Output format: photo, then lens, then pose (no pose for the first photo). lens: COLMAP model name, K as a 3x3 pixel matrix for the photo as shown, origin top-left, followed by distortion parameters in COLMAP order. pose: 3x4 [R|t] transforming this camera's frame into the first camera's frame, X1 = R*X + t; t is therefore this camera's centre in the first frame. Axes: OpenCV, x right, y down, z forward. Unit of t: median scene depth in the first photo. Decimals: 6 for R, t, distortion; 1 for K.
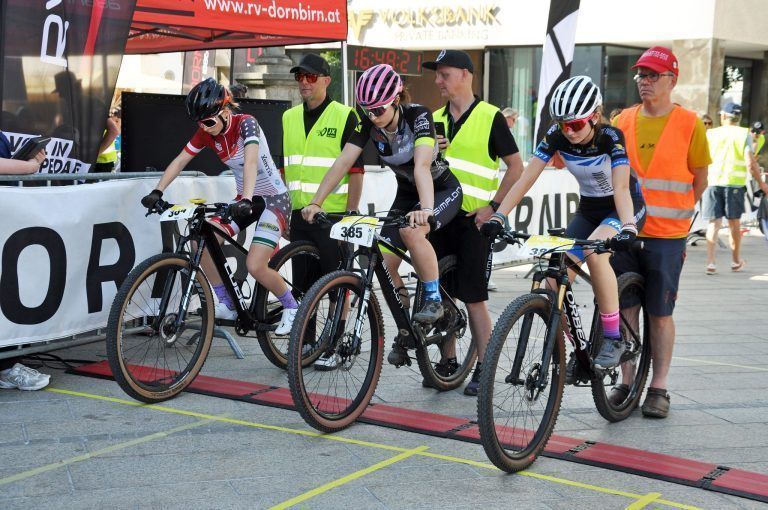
lens RADIAL K [[1260.9, 0, 384.0], [0, 1260.9, 255.0], [0, 0, 1]] dist [0.241955, 0.213843]
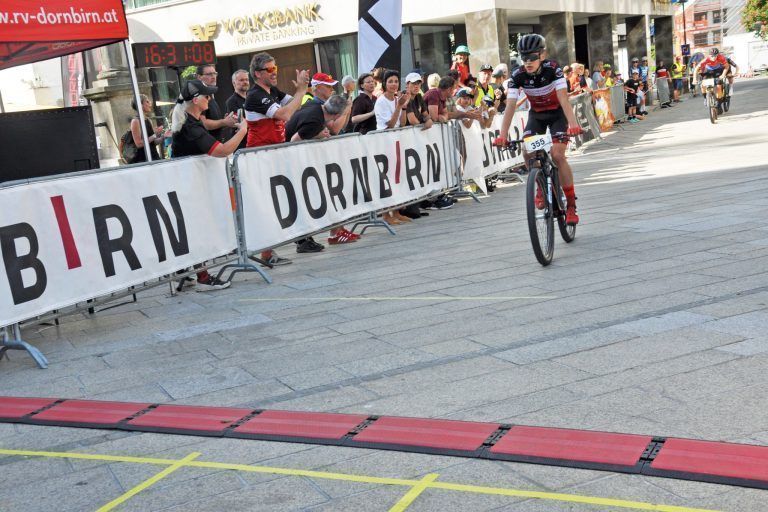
lens RADIAL K [[918.5, 0, 384.0], [0, 918.5, 256.0], [0, 0, 1]] dist [0.055255, 0.039469]
pose [[0.986481, -0.151367, 0.062793, 0.102968], [0.148111, 0.987515, 0.053645, -0.004126], [-0.070129, -0.043619, 0.996584, 0.232926]]
